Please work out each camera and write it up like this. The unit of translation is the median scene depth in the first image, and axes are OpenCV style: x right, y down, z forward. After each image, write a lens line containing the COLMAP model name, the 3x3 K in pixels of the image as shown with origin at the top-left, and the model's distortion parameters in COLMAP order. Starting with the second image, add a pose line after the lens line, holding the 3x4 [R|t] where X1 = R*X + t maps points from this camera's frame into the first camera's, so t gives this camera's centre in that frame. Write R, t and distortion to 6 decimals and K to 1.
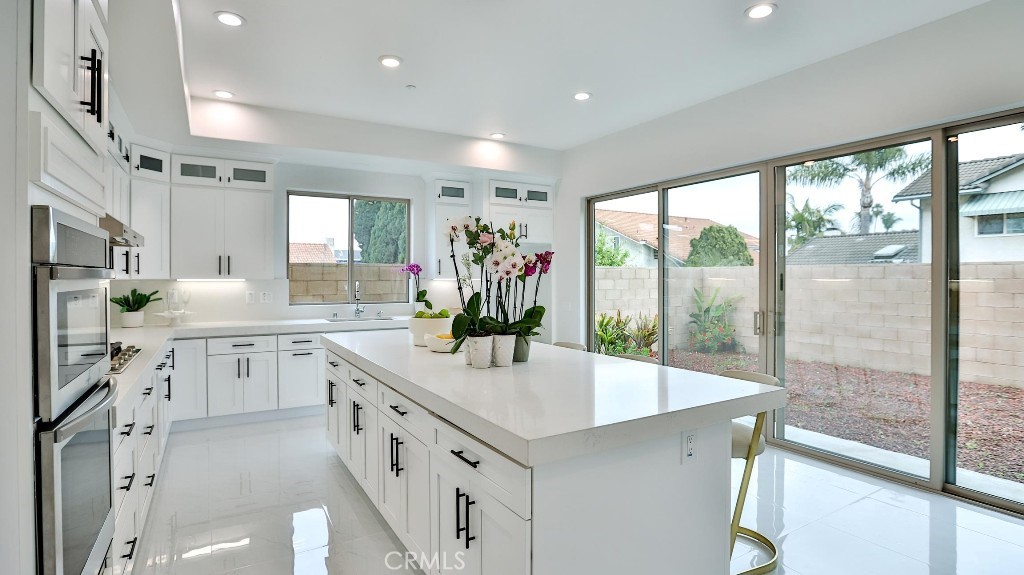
lens RADIAL K [[505.9, 0, 517.9], [0, 505.9, 281.8], [0, 0, 1]] dist [-0.063354, 0.020767]
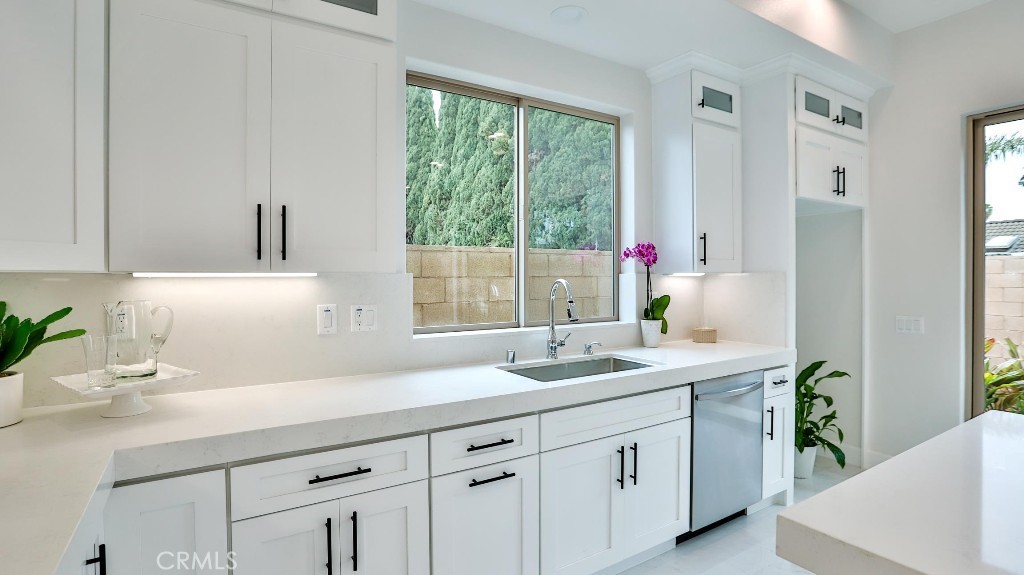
lens RADIAL K [[505.9, 0, 517.9], [0, 505.9, 281.8], [0, 0, 1]] dist [-0.063354, 0.020767]
pose [[0.999861, -0.001227, 0.016636, -0.423301], [0.001129, 0.999982, 0.005883, -0.000738], [-0.016643, -0.005864, 0.999844, 0.645265]]
